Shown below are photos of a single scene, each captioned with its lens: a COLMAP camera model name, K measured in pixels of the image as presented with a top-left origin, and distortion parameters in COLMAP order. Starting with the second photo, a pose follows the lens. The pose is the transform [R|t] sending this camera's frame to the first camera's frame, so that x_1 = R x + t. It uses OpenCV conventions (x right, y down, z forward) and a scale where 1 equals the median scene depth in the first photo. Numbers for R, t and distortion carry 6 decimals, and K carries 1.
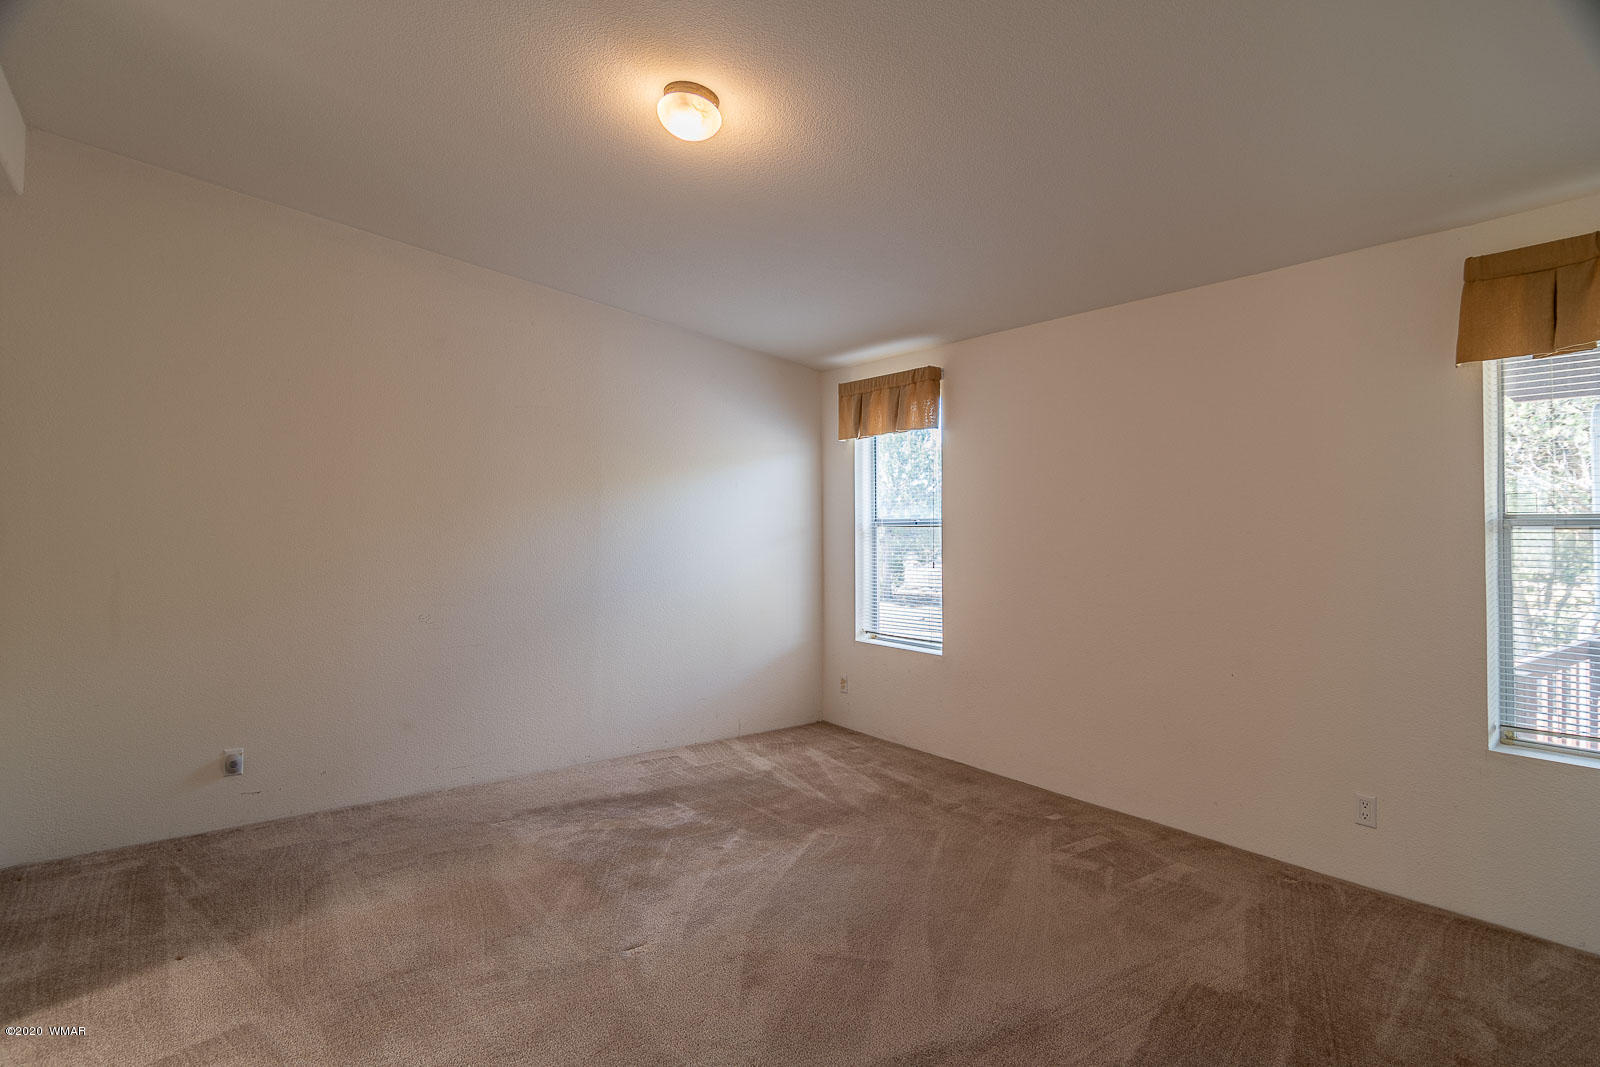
lens RADIAL K [[882.4, 0, 798.4], [0, 882.4, 517.7], [0, 0, 1]] dist [-0.004887, -0.000034]
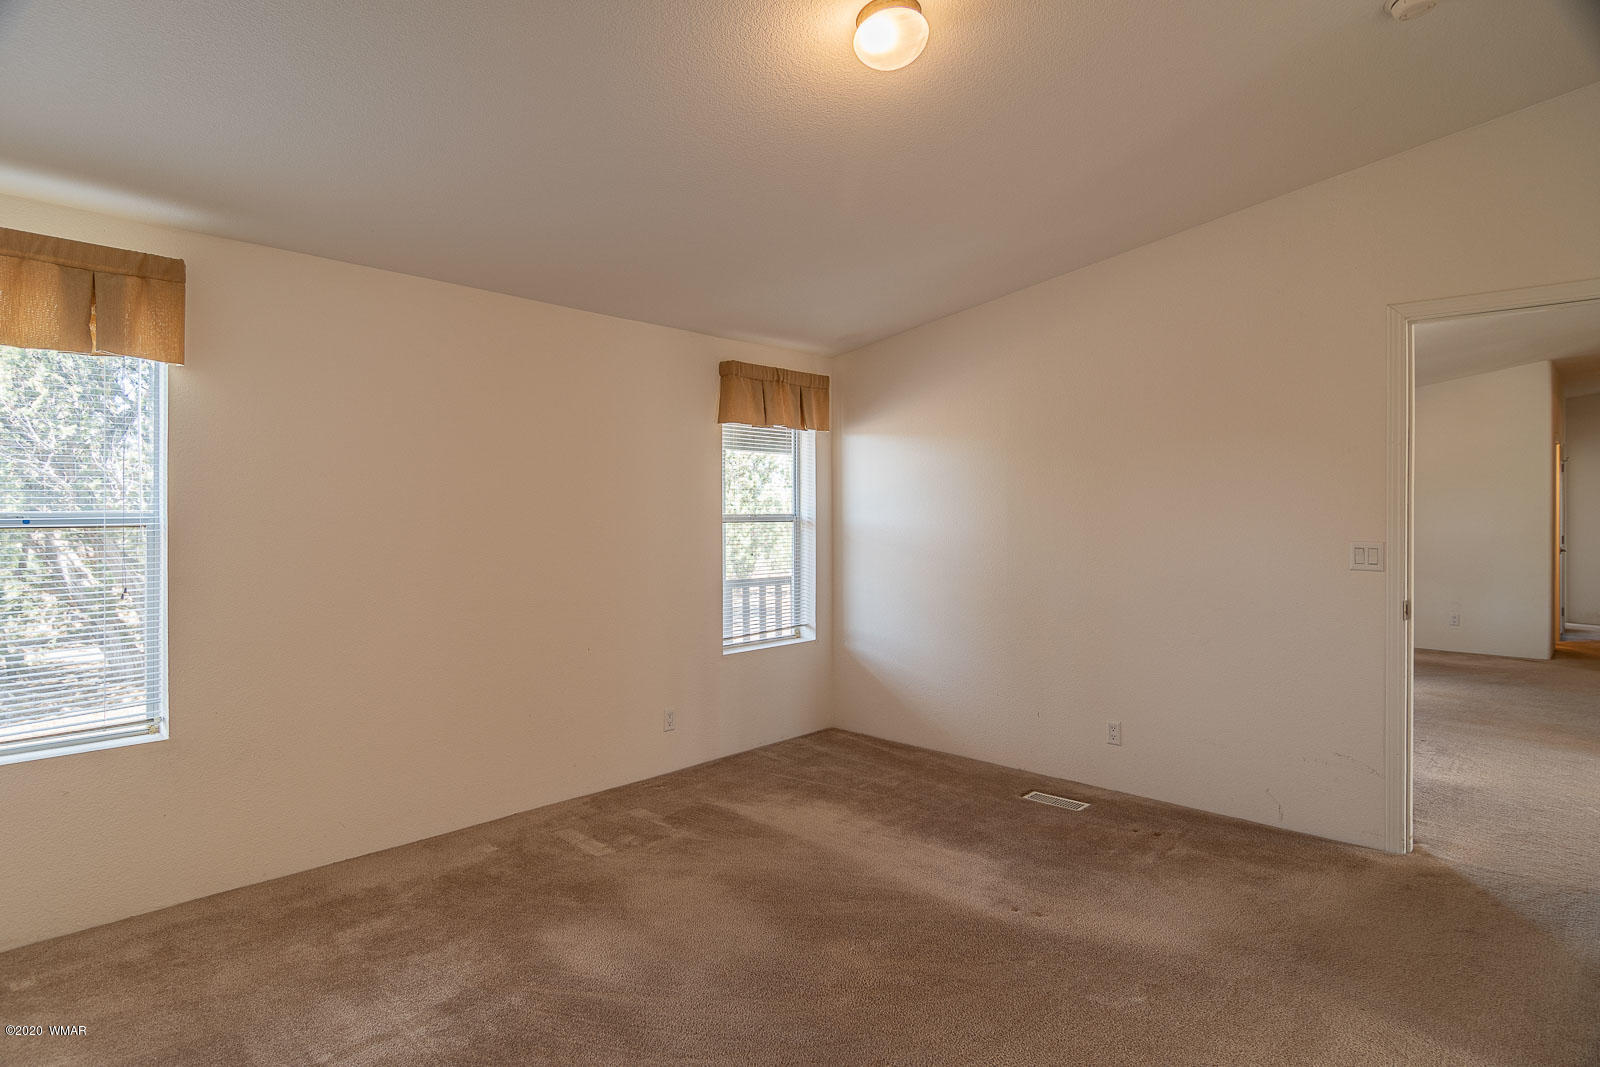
lens RADIAL K [[882.4, 0, 802.3], [0, 882.4, 523.4], [0, 0, 1]] dist [-0.004887, -0.000034]
pose [[-0.209185, -0.002995, 0.977871, -0.532293], [-0.001657, 0.999995, 0.002708, 0.005542], [-0.977875, -0.001053, -0.209189, 0.718543]]
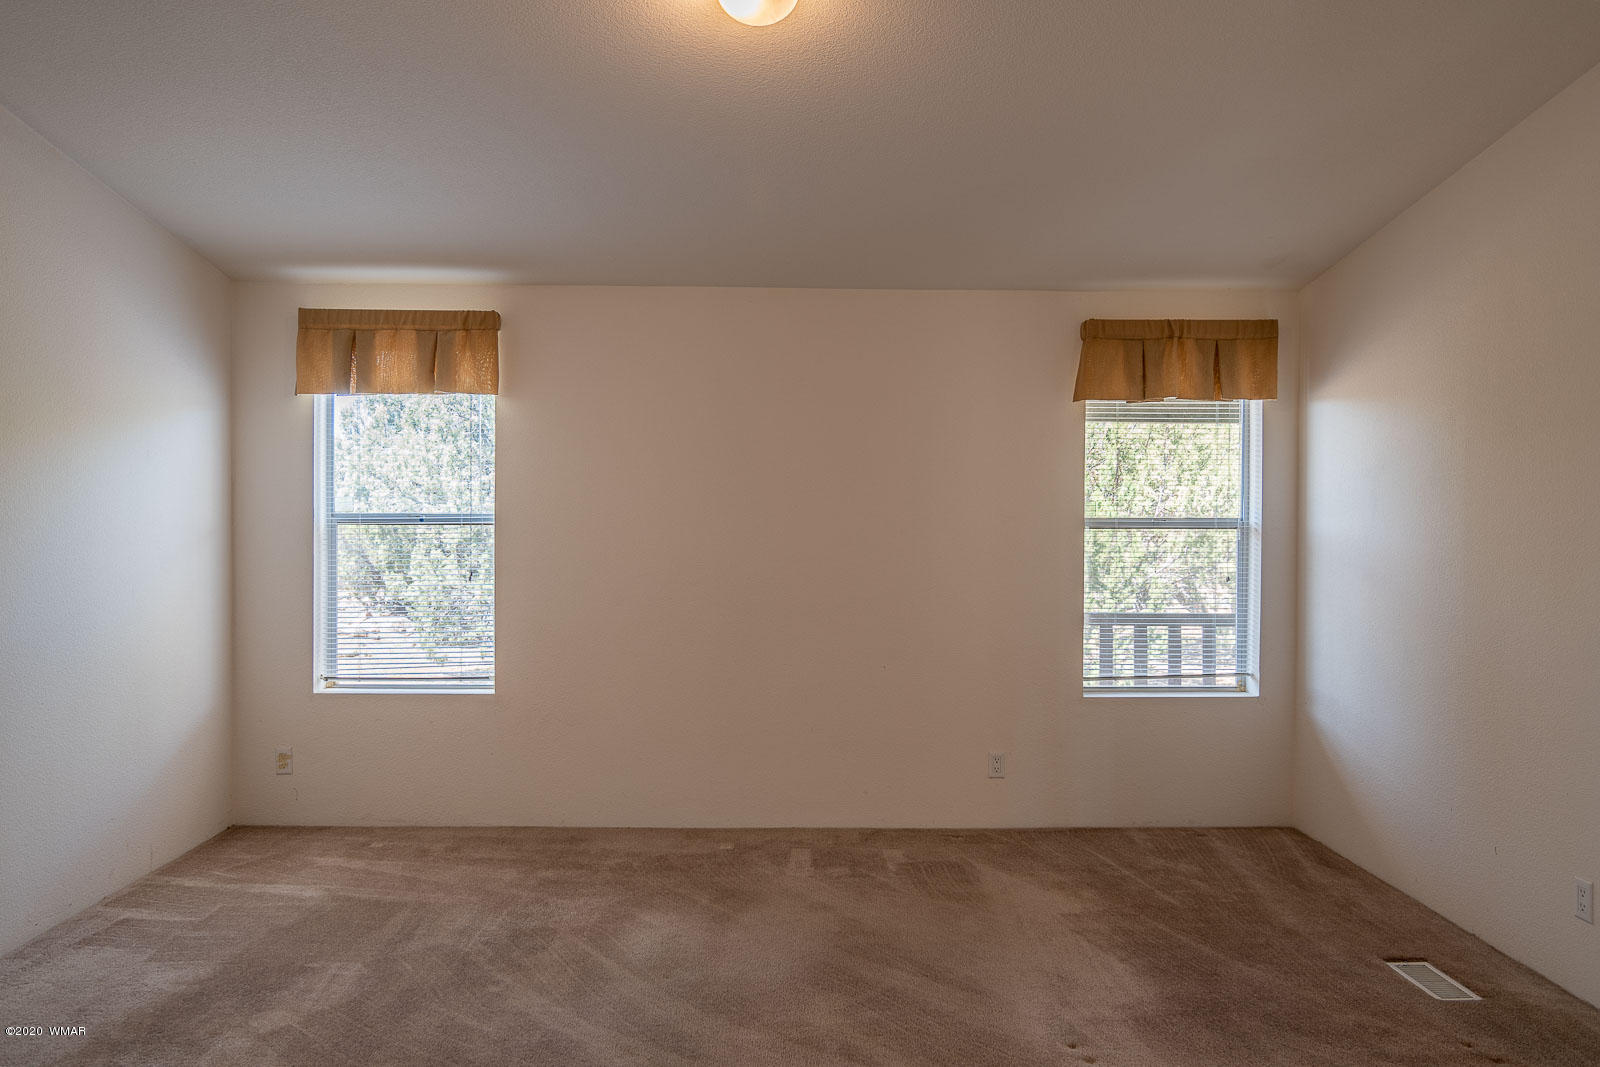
lens RADIAL K [[1203.2, 0, 797.3], [0, 1203.2, 543.7], [0, 0, 1]] dist [-0.011289, -0.003786]
pose [[0.563976, -0.009621, 0.825735, -0.558900], [-0.011672, 0.999739, 0.019620, 0.003492], [-0.825709, -0.020704, 0.563717, 0.207038]]
